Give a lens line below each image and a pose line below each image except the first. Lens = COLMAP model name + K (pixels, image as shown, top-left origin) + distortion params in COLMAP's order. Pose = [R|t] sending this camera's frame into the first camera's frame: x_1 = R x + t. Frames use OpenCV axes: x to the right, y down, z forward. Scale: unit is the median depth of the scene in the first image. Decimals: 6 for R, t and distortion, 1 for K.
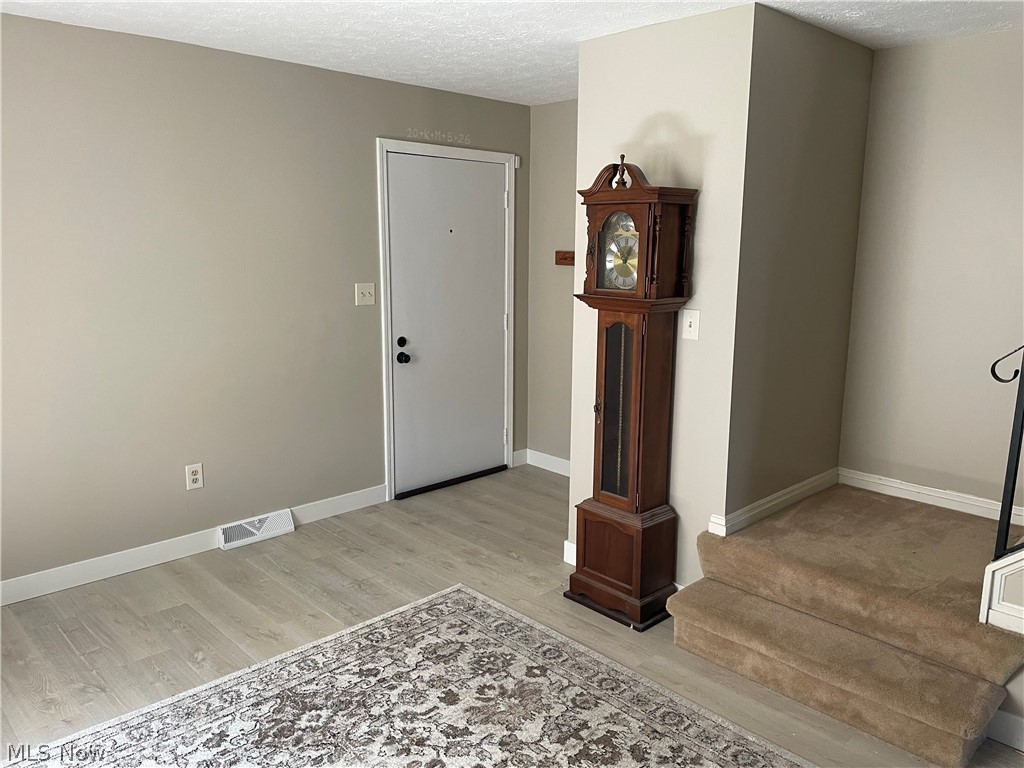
lens RADIAL K [[772.0, 0, 513.1], [0, 772.0, 383.9], [0, 0, 1]] dist [0.060984, -0.069017]
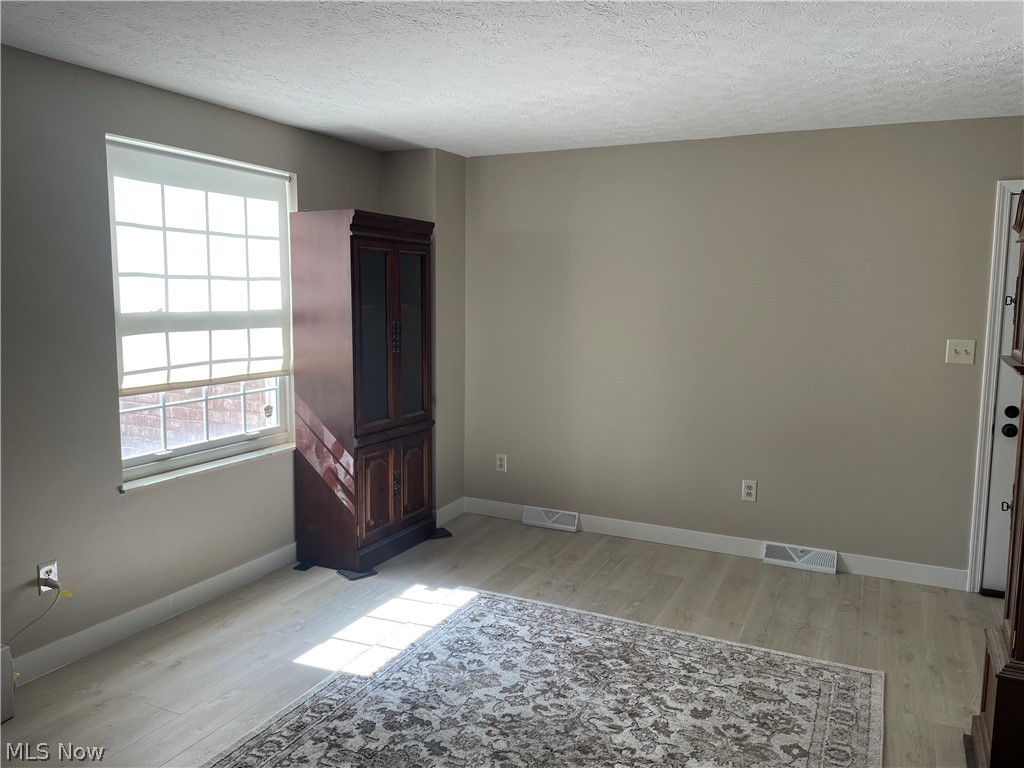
lens RADIAL K [[772.0, 0, 513.5], [0, 772.0, 383.4], [0, 0, 1]] dist [0.060984, -0.069017]
pose [[0.353443, 0.108206, -0.929177, 0.699836], [-0.183367, 0.982032, 0.044612, -0.035695], [0.917308, 0.154613, 0.366934, 0.279173]]
